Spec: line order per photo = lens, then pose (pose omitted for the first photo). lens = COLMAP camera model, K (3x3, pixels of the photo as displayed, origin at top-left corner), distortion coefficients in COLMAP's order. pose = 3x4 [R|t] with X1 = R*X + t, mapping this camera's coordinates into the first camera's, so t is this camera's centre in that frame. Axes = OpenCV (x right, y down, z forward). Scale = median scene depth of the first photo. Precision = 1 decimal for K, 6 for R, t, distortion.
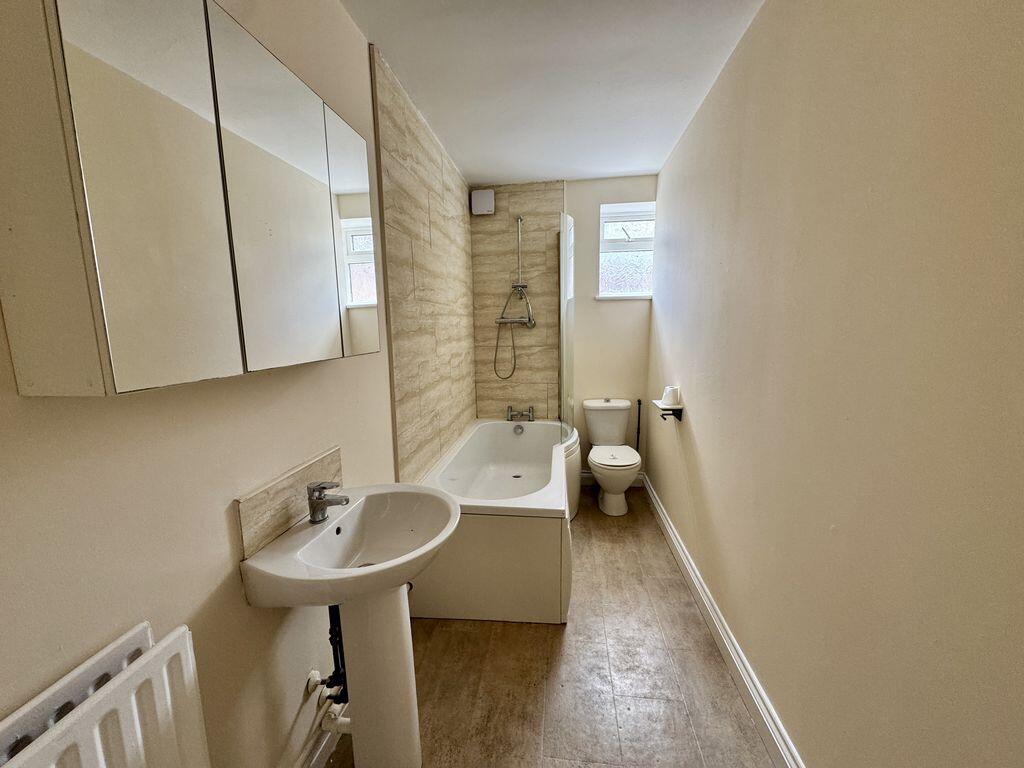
lens RADIAL K [[408.5, 0, 511.9], [0, 408.5, 385.1], [0, 0, 1]] dist [-0.003650, -0.000223]
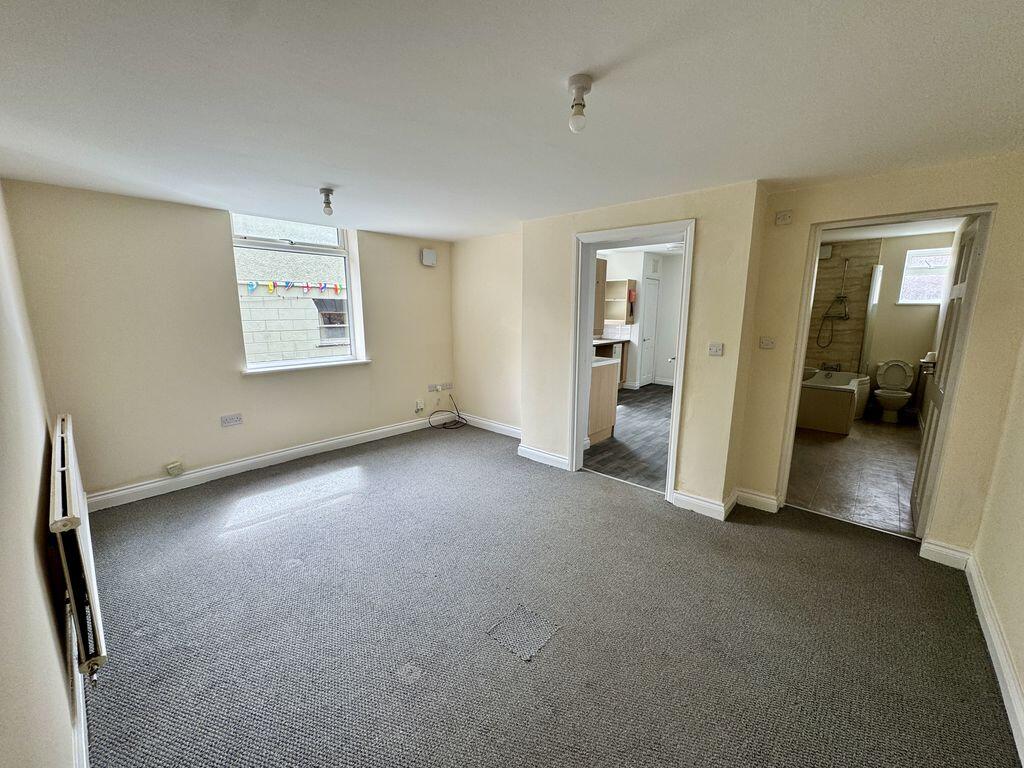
lens RADIAL K [[408.5, 0, 514.9], [0, 408.5, 384.5], [0, 0, 1]] dist [-0.003650, -0.000223]
pose [[0.823826, 0.120309, -0.553928, -0.128552], [-0.096894, 0.992723, 0.071507, 0.159441], [0.558499, -0.005237, 0.829488, -1.337696]]
